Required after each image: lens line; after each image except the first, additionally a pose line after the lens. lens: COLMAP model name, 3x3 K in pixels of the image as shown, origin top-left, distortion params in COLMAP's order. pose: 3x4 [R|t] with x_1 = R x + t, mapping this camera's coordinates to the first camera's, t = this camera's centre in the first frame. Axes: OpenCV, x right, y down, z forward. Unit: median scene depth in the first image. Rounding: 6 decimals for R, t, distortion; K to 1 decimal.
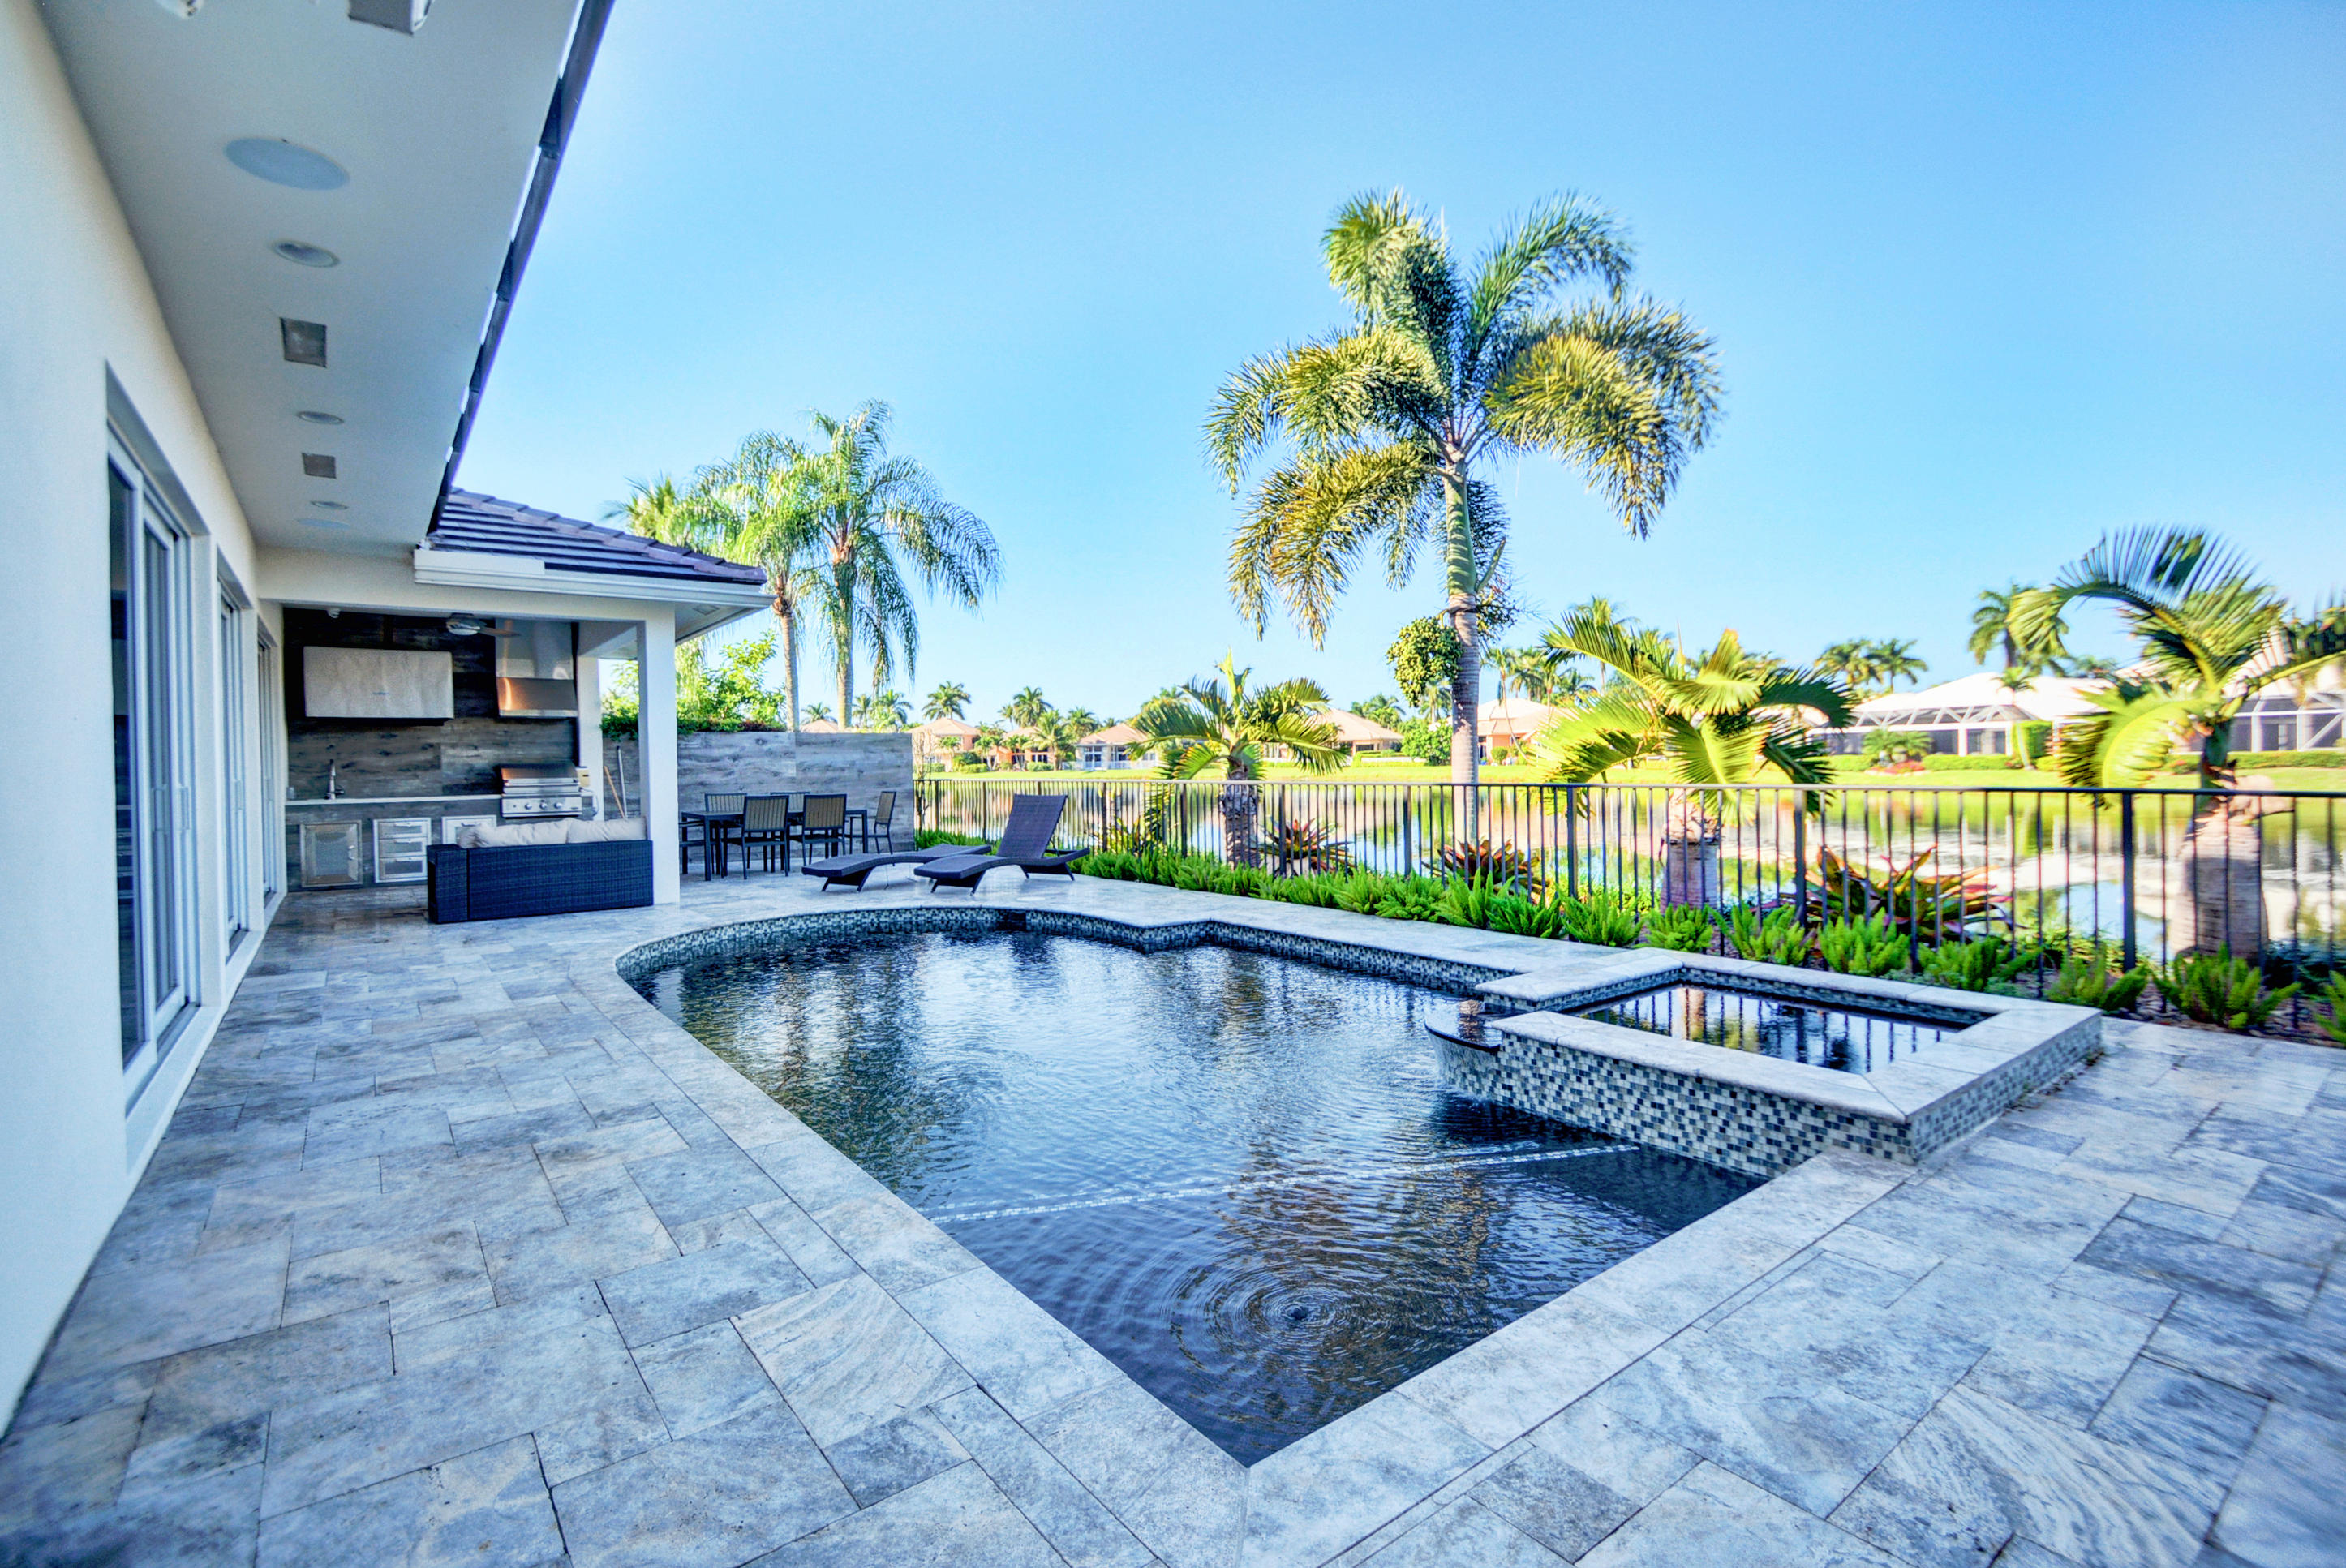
lens RADIAL K [[1075.1, 0, 1184.7], [0, 1075.1, 772.7], [0, 0, 1]] dist [0.013412, -0.016882]
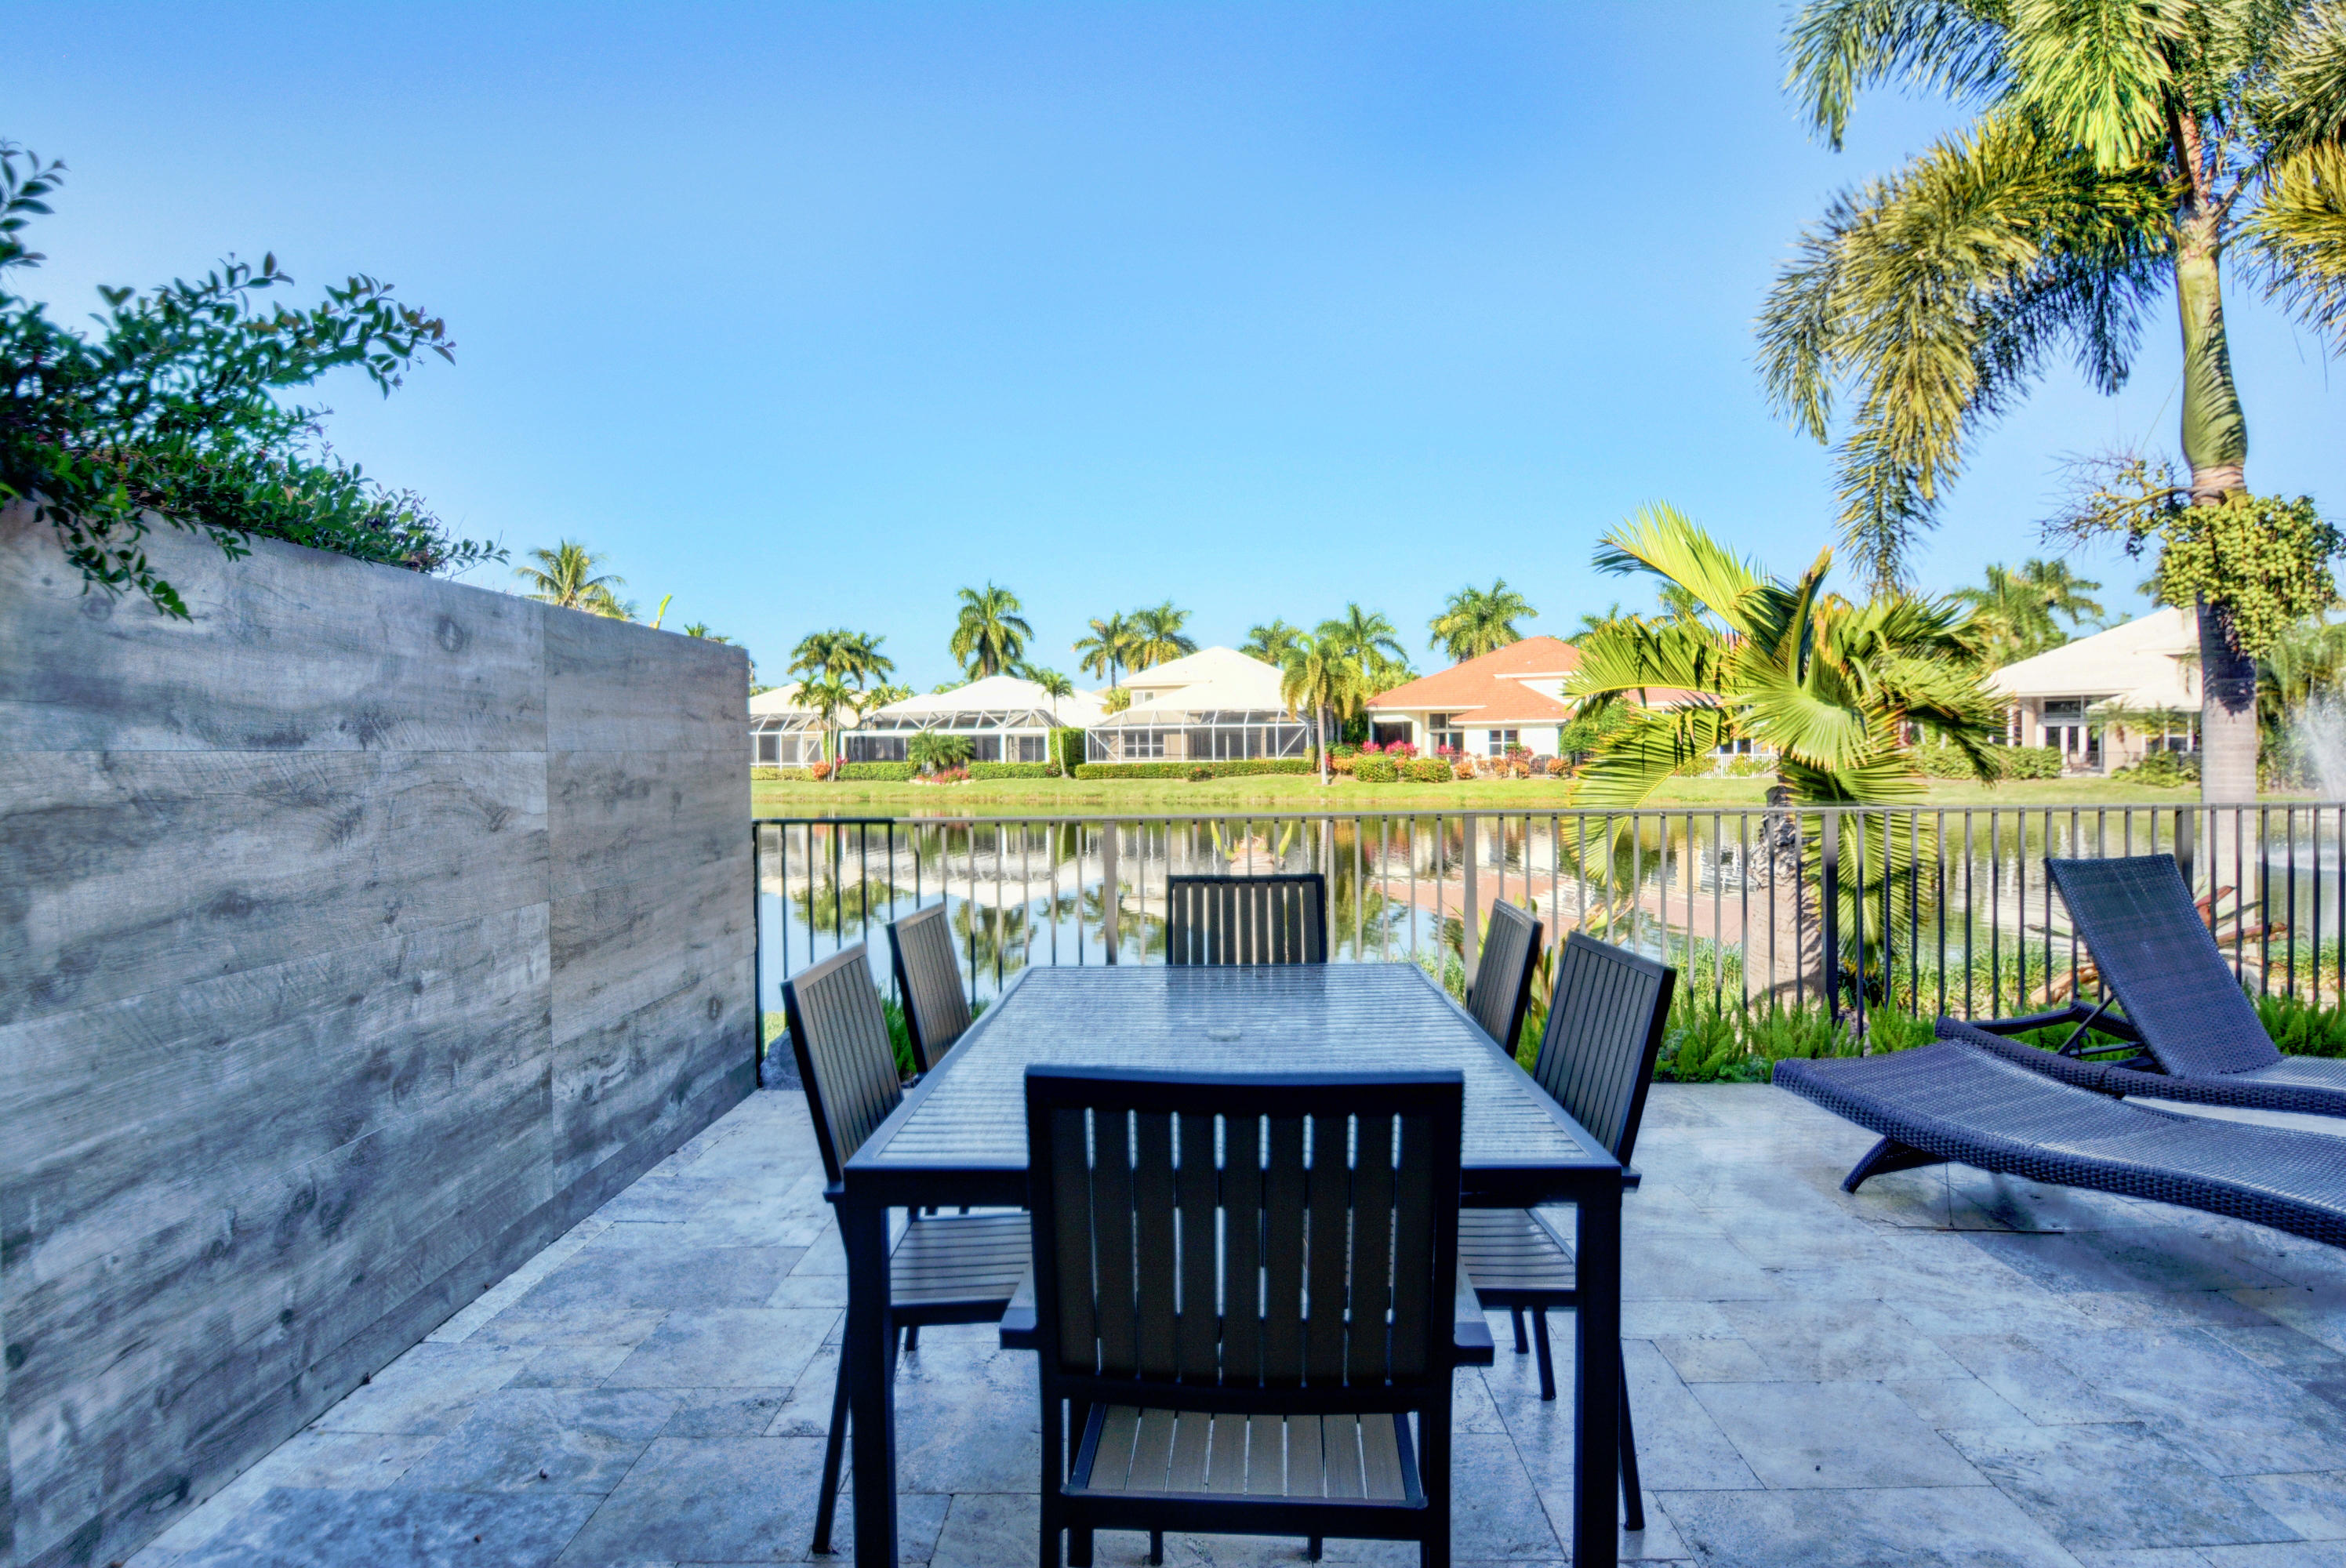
lens RADIAL K [[1346.8, 0, 1188.9], [0, 1346.8, 779.3], [0, 0, 1]] dist [-0.015944, -0.000083]
pose [[0.623050, -0.007189, 0.782149, -0.453419], [0.010187, 0.999948, 0.001076, -0.004177], [-0.782116, 0.007298, 0.623091, 0.717106]]
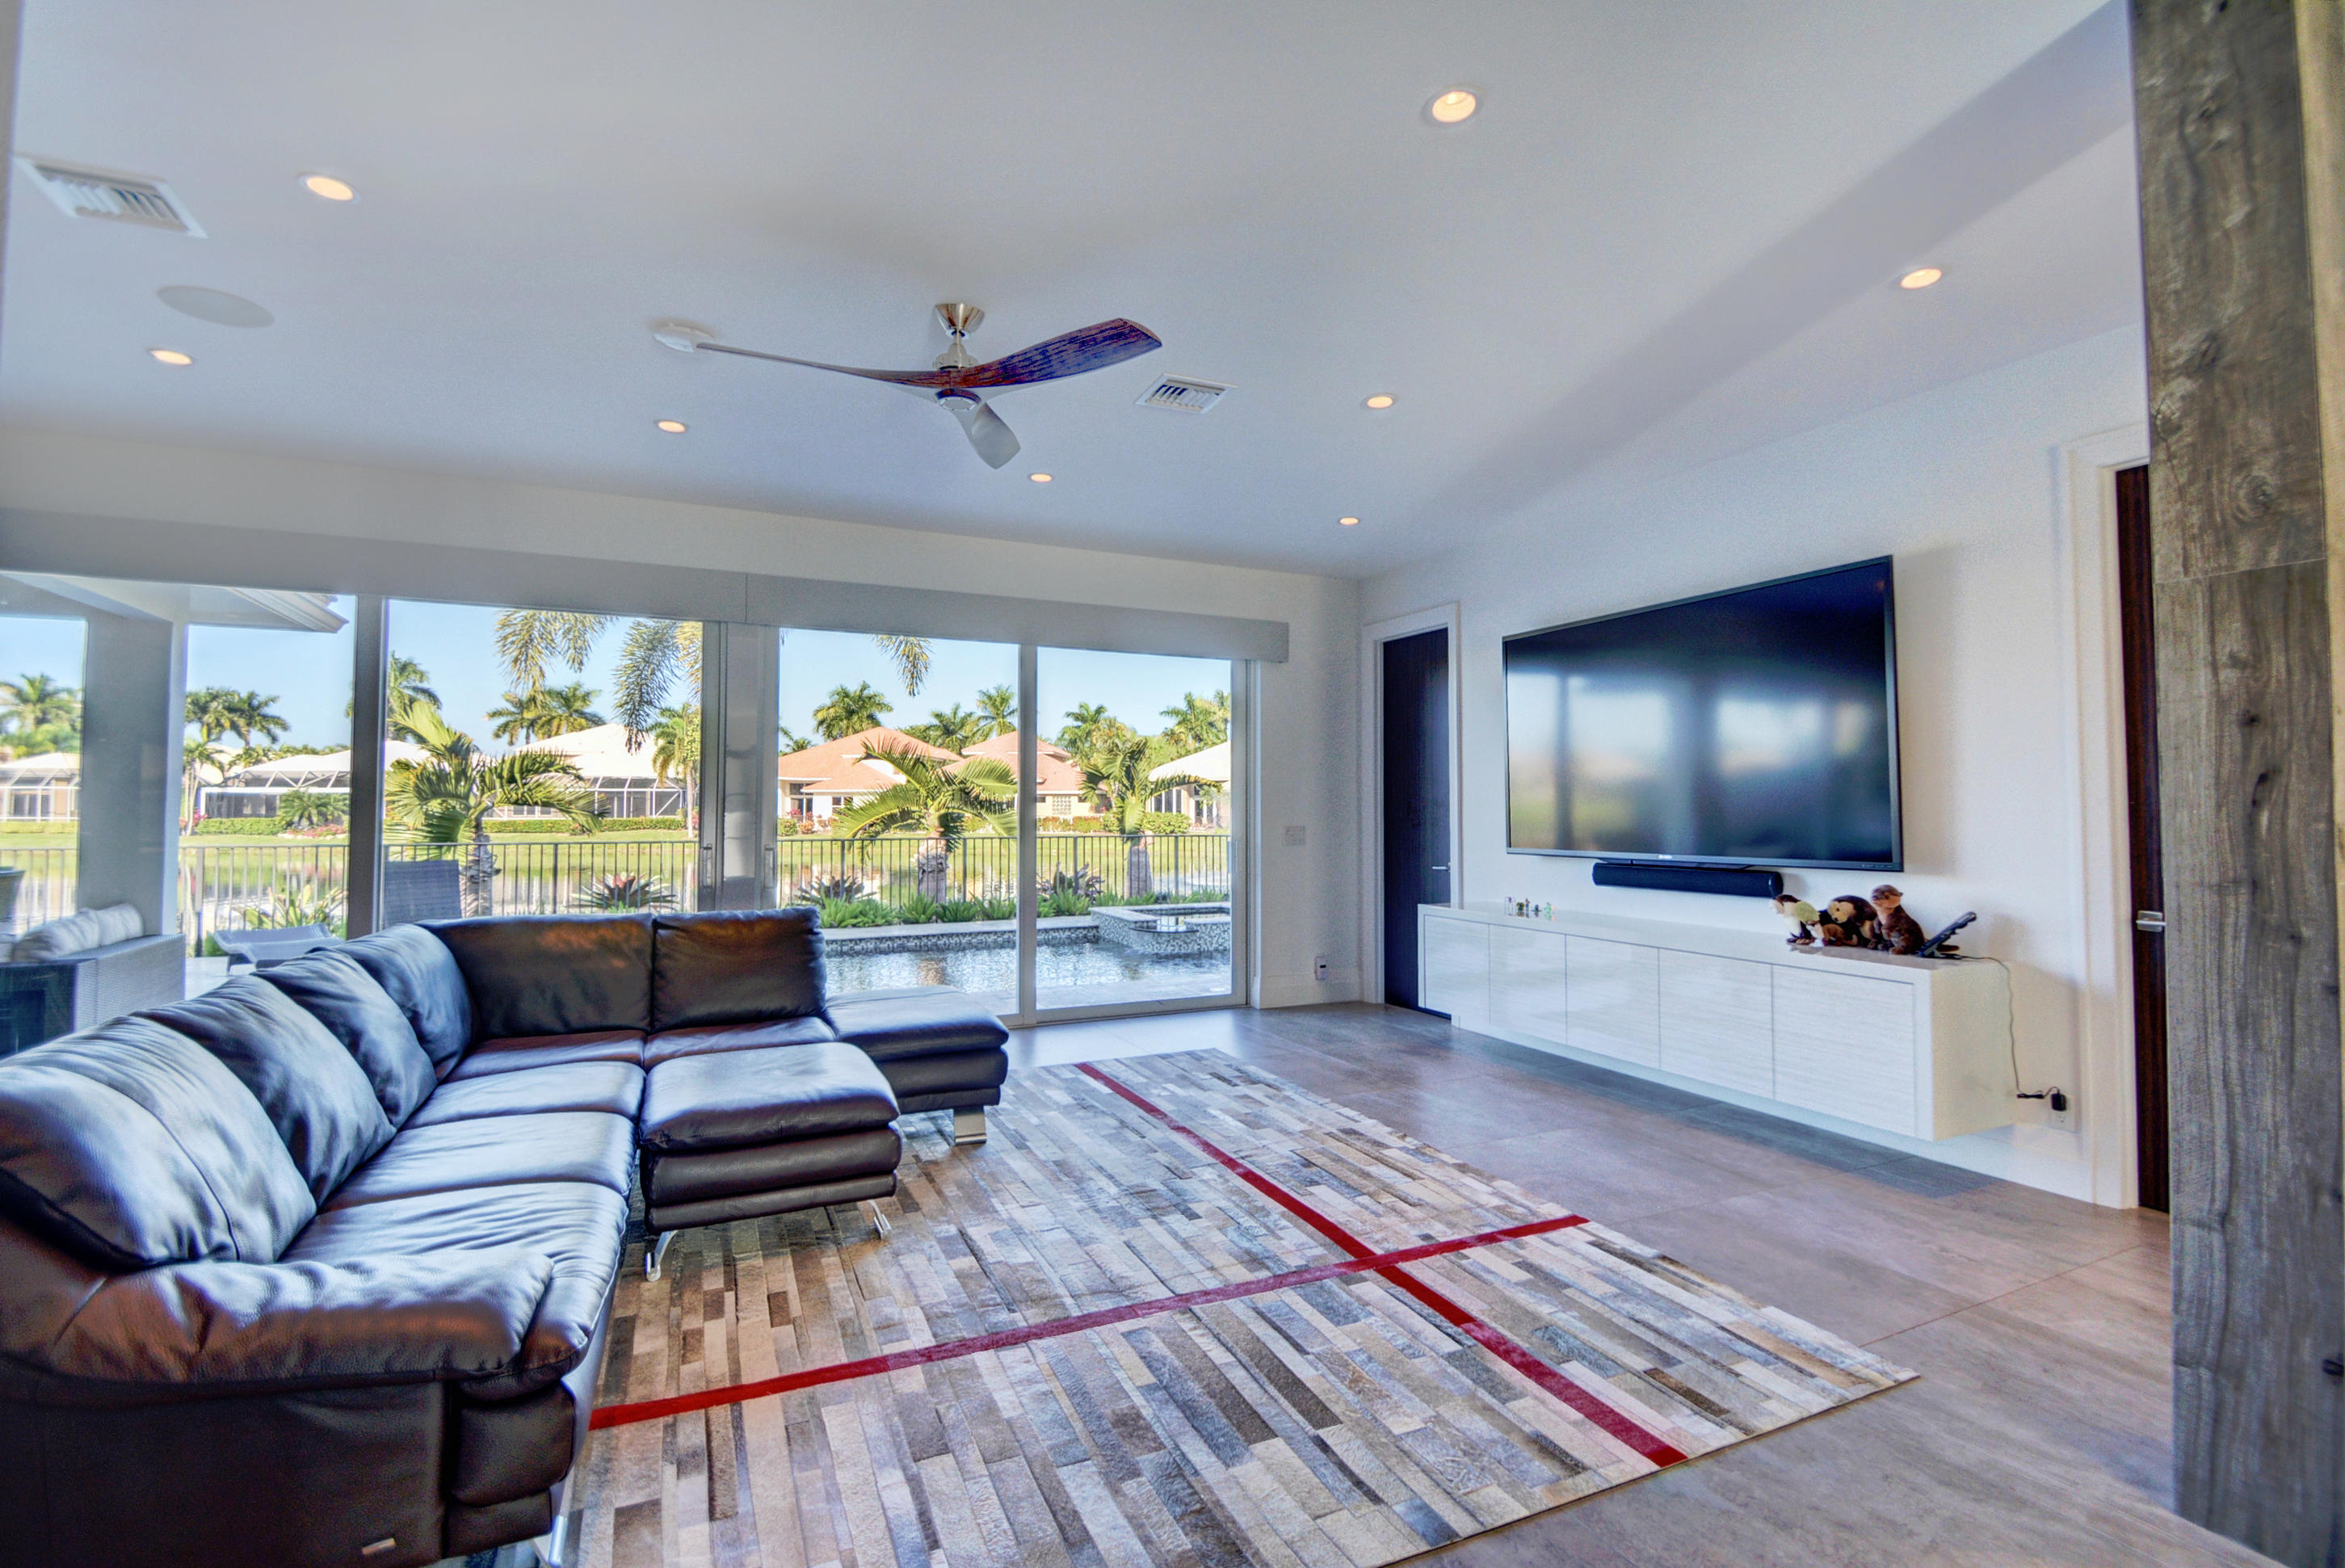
lens RADIAL K [[1072.5, 0, 1183.3], [0, 1072.5, 774.3], [0, 0, 1]] dist [0.008024, -0.012078]
pose [[0.209578, 0.048199, 0.976603, -0.655273], [0.008224, 0.998662, -0.051052, 0.002992], [-0.977757, 0.018731, 0.208901, 0.128051]]
